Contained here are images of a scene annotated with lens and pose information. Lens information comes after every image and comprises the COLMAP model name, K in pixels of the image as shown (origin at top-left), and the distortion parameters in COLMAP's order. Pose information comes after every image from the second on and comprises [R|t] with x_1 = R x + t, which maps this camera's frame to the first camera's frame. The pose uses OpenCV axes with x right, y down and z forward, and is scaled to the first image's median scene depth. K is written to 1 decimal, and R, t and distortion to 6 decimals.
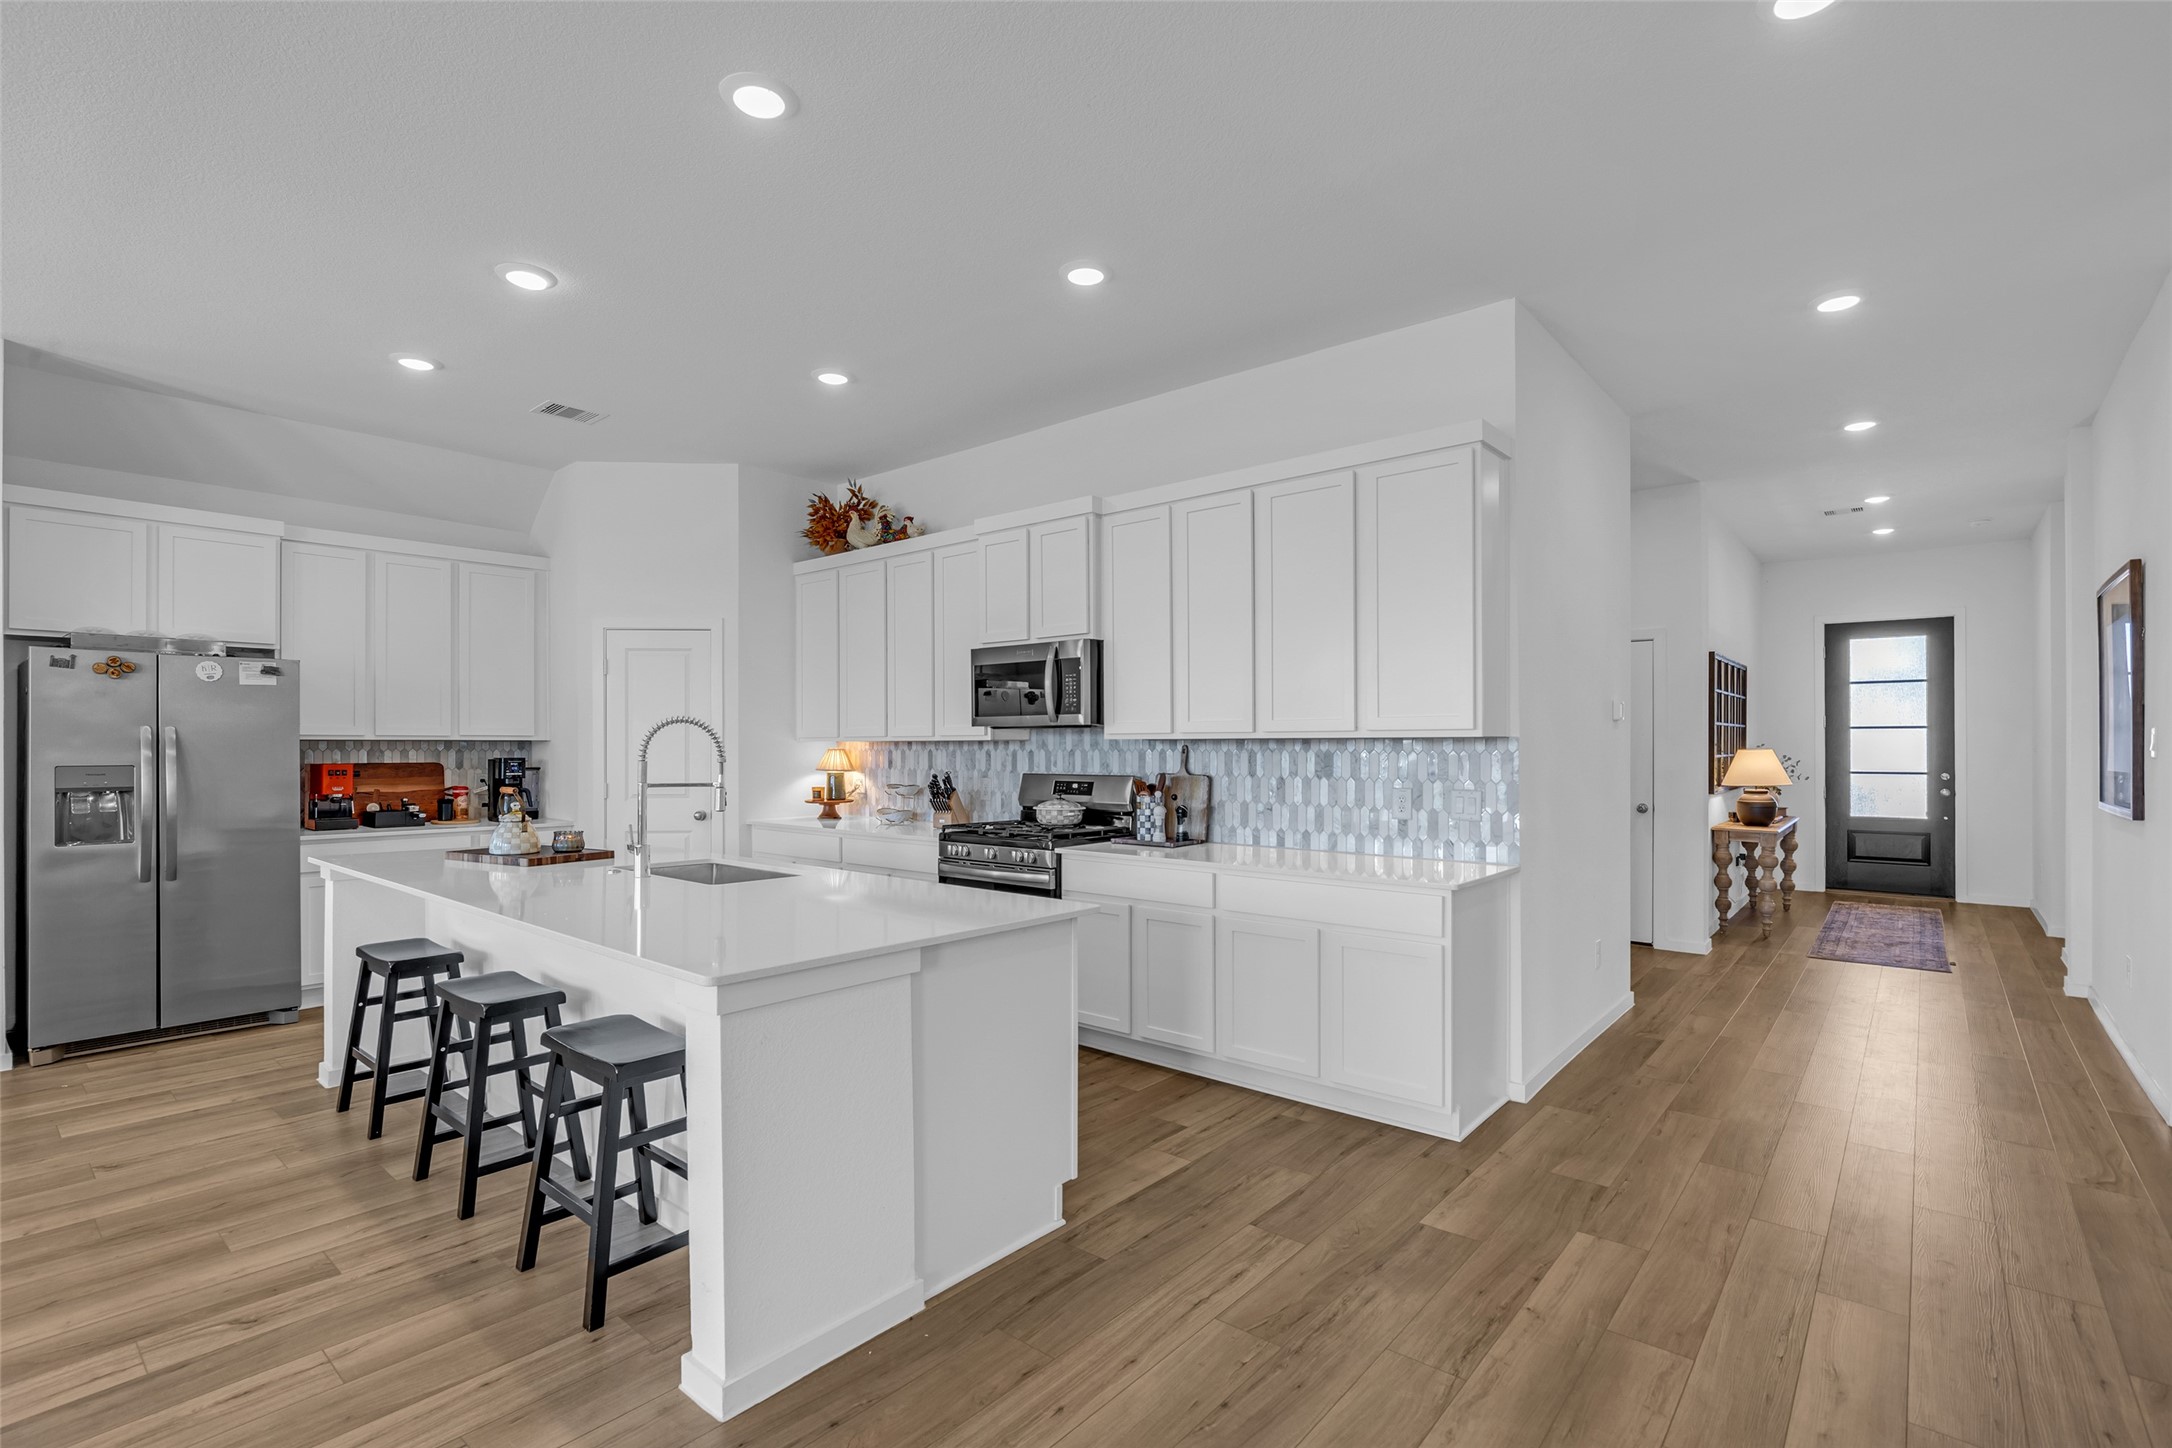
lens RADIAL K [[1001.7, 0, 1087.2], [0, 1001.7, 745.5], [0, 0, 1]] dist [-0.018634, 0.006484]
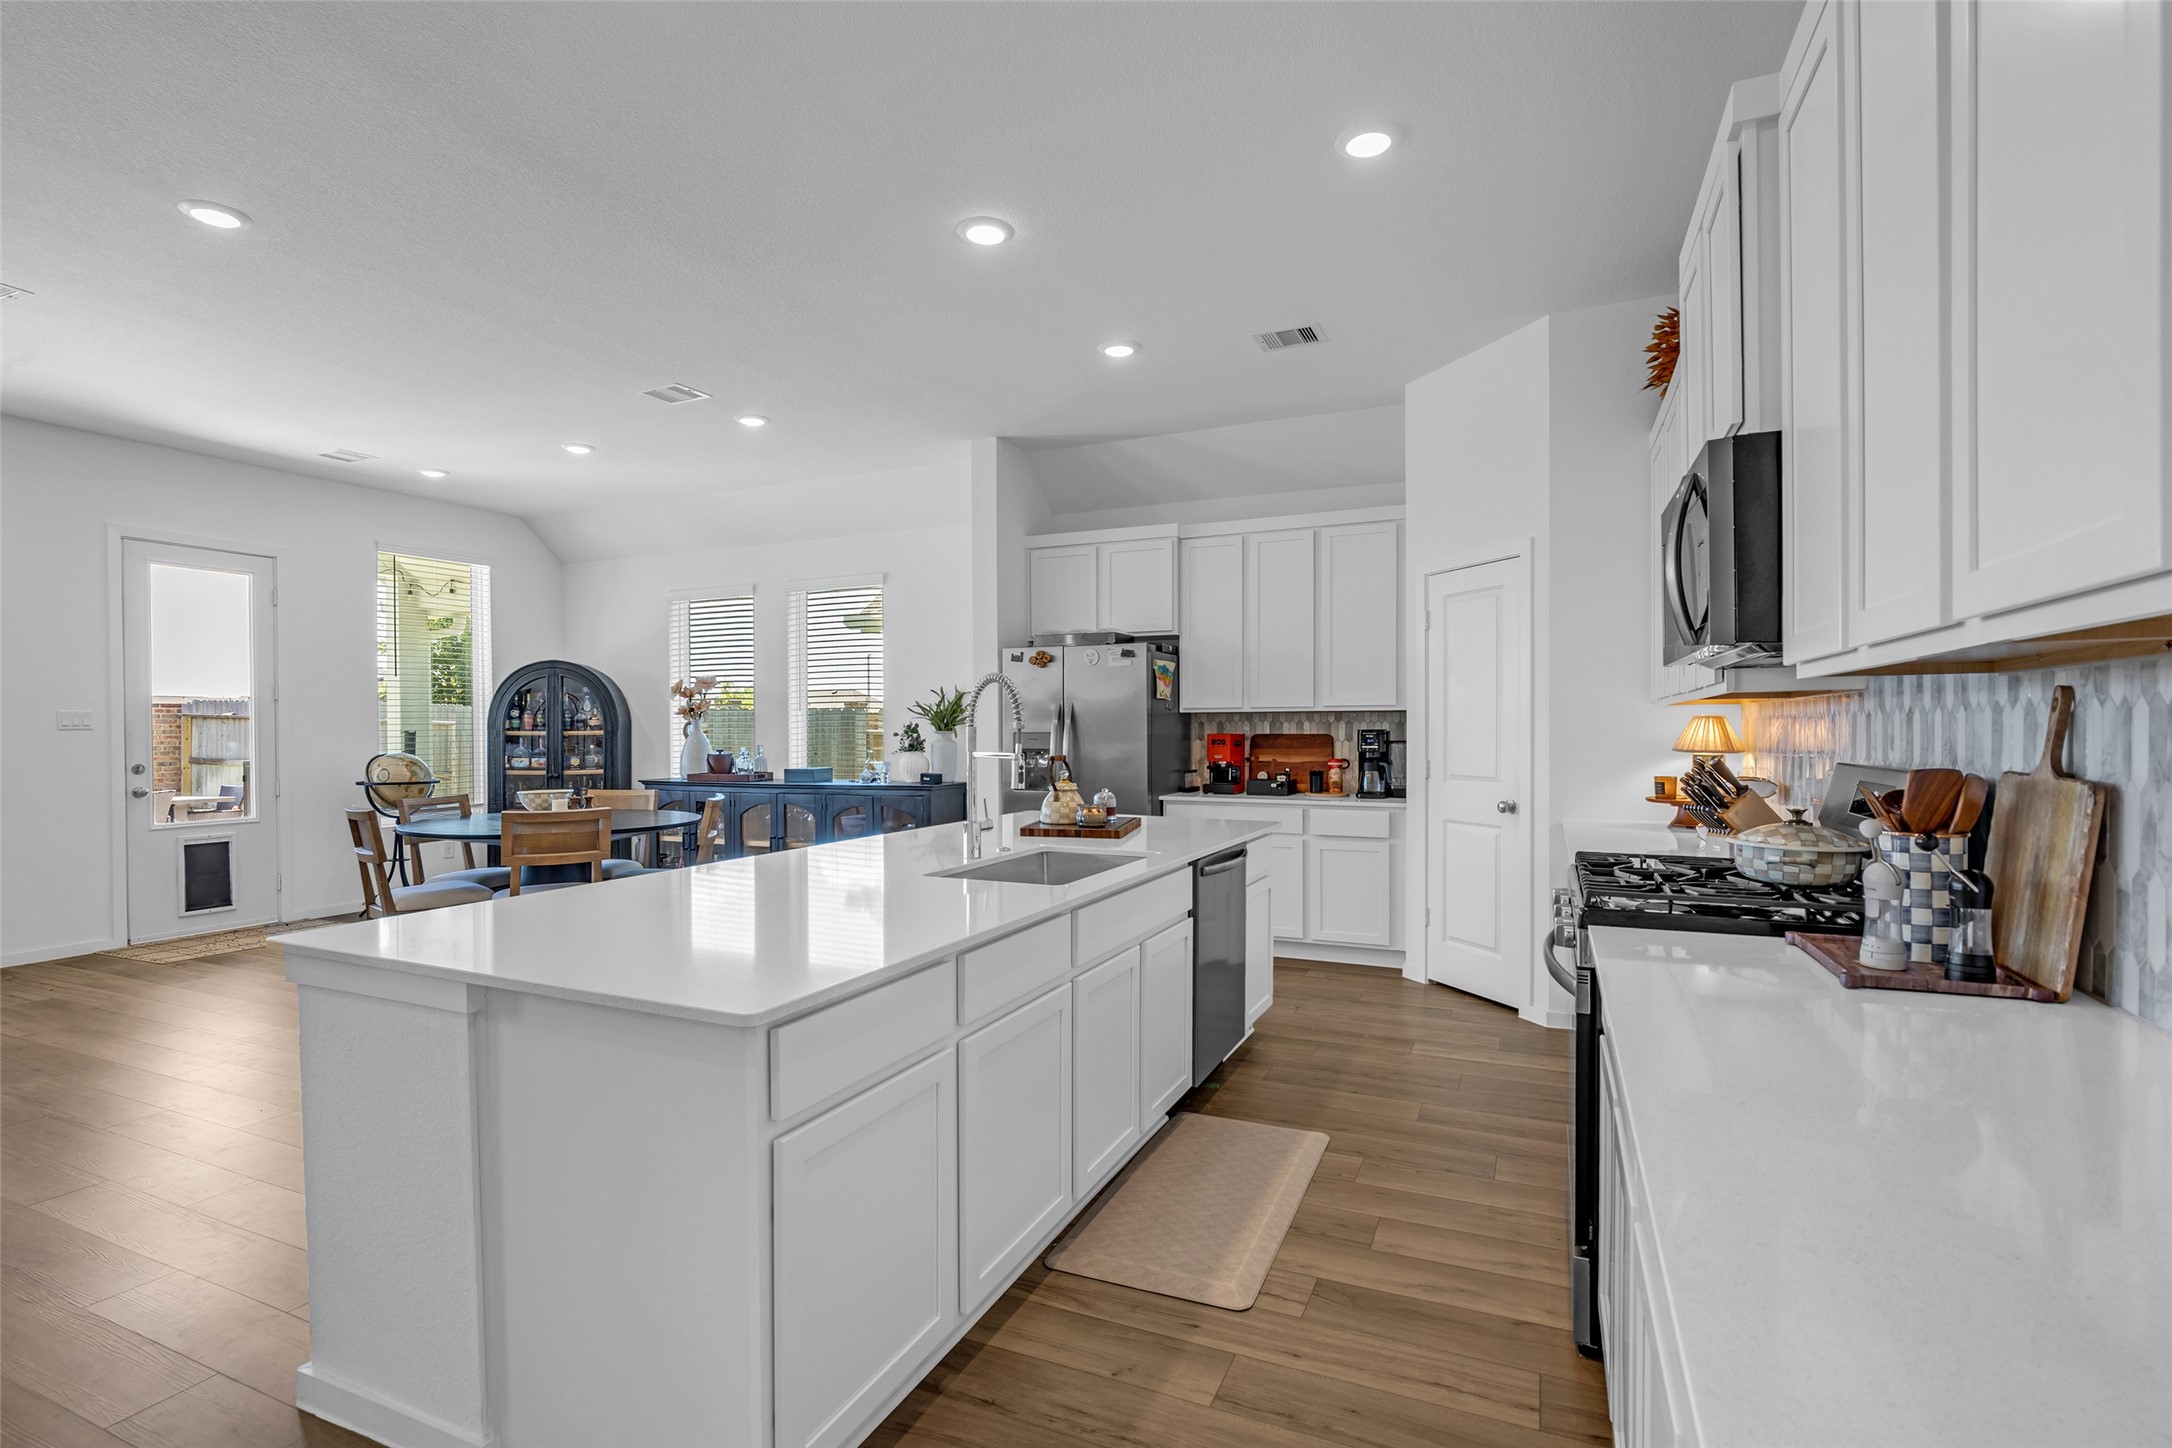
lens RADIAL K [[1001.7, 0, 1090.3], [0, 1001.7, 752.0], [0, 0, 1]] dist [-0.018634, 0.006484]
pose [[0.281899, 0.022978, -0.959169, 0.317736], [0.002752, 0.999690, 0.024757, 0.012505], [0.959440, -0.009619, 0.281748, 0.631733]]
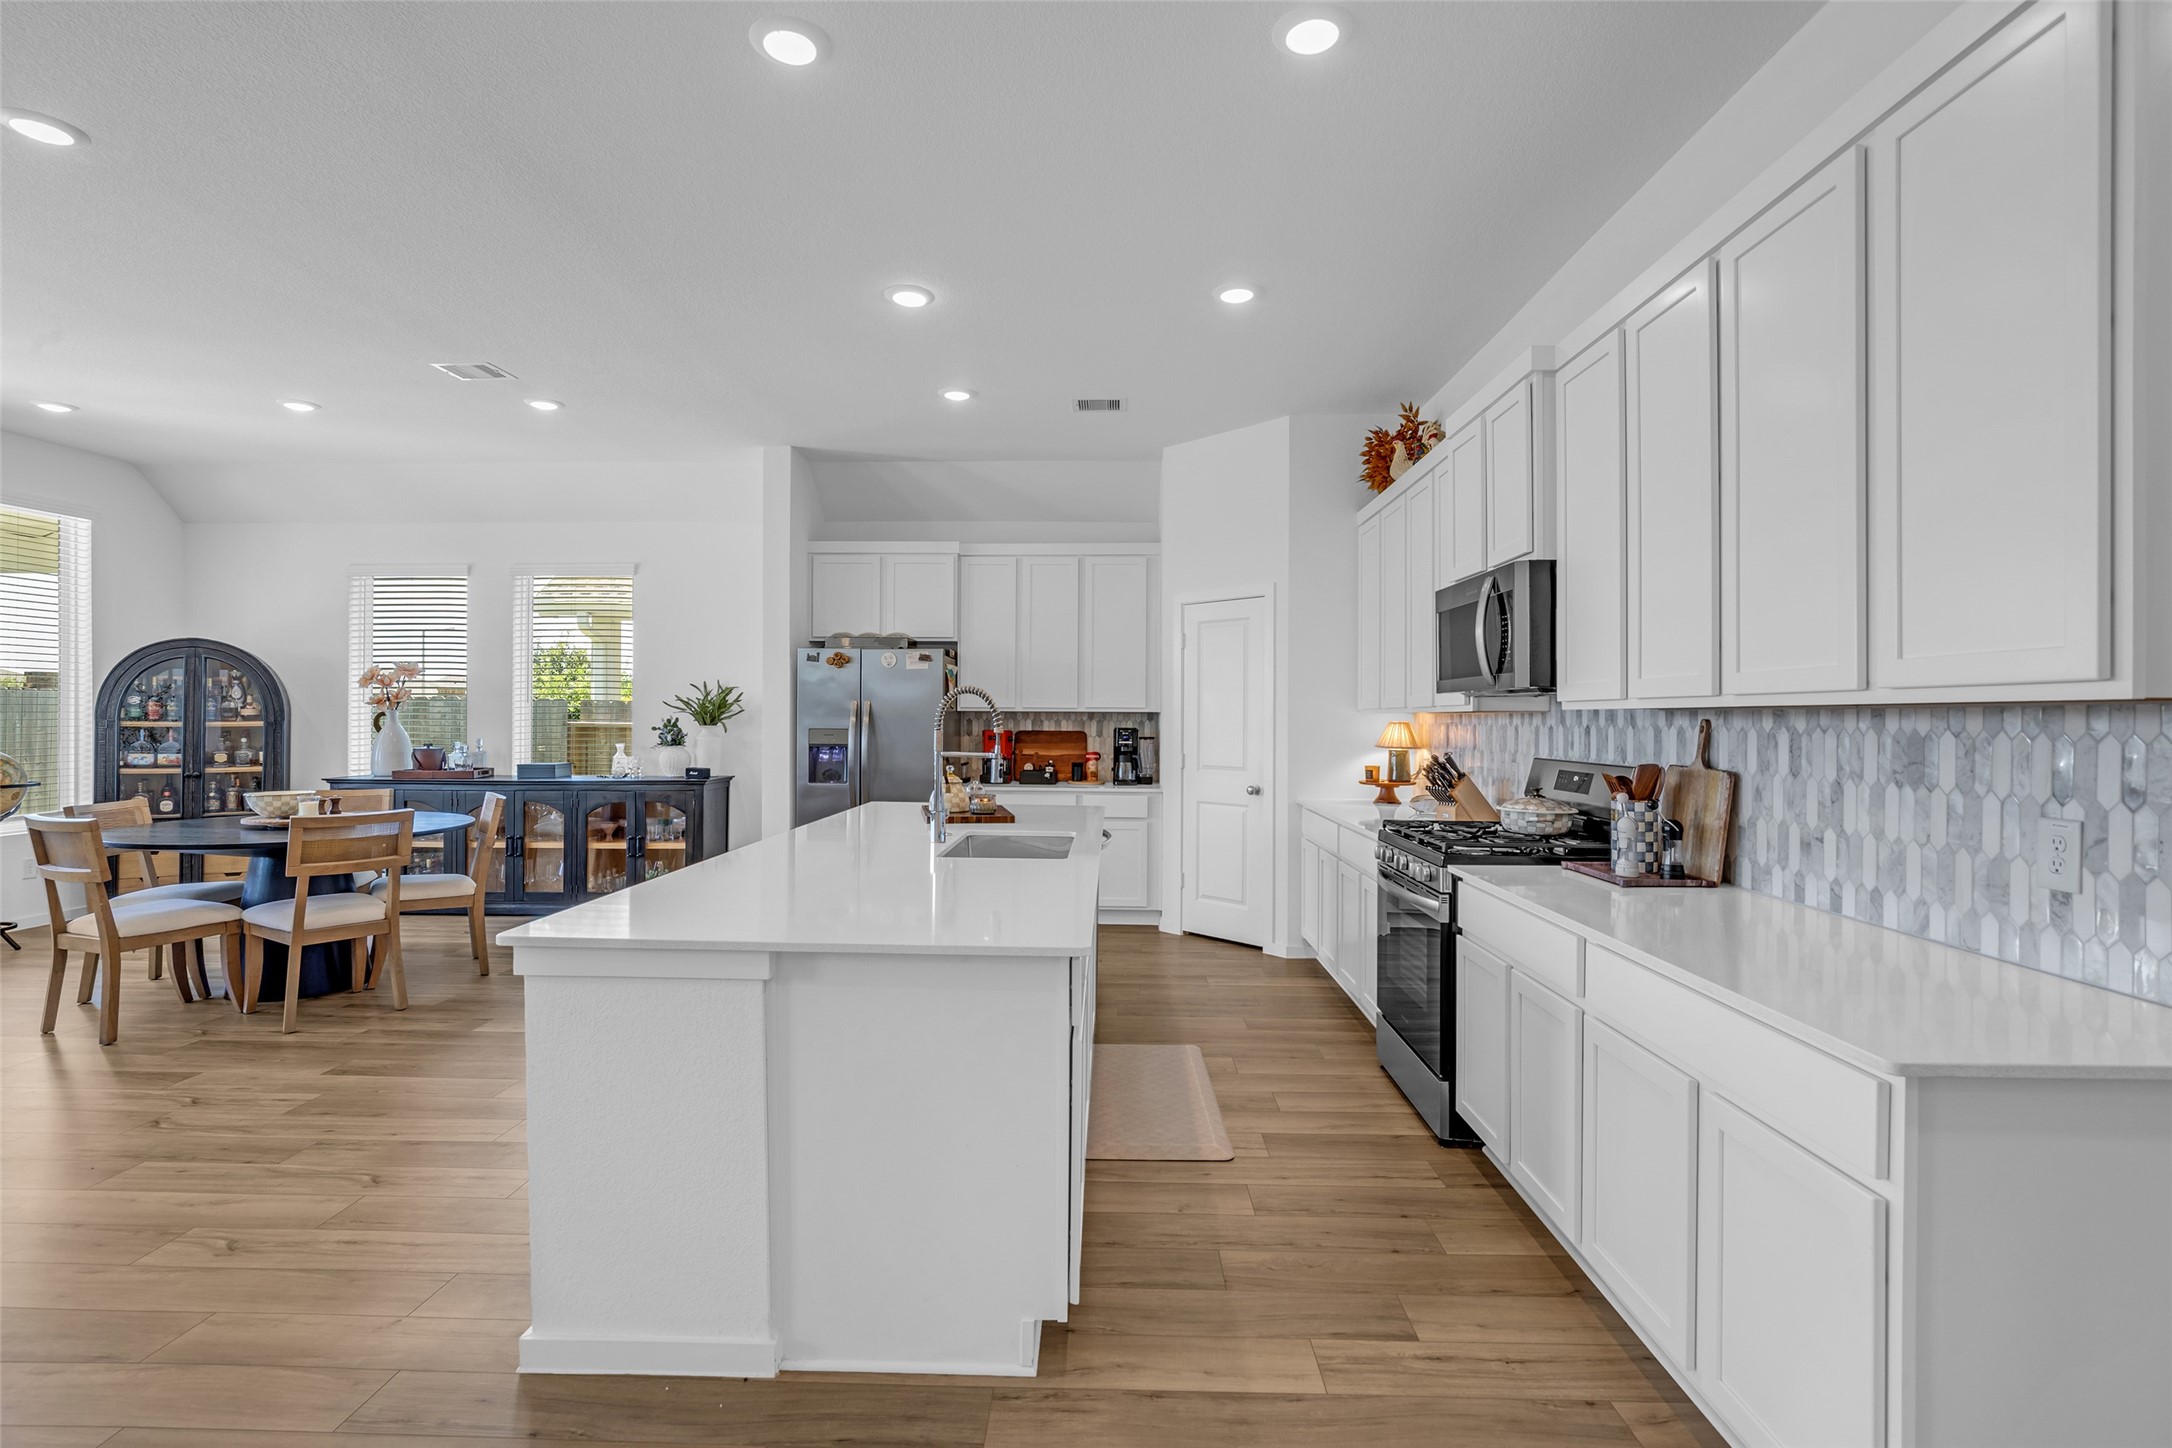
lens RADIAL K [[1001.7, 0, 1080.0], [0, 1001.7, 718.7], [0, 0, 1]] dist [-0.018634, 0.006484]
pose [[0.624708, 0.005693, -0.780837, 0.336592], [-0.006767, 0.999975, 0.001878, 0.000731], [0.780829, 0.004111, 0.624732, 0.345368]]
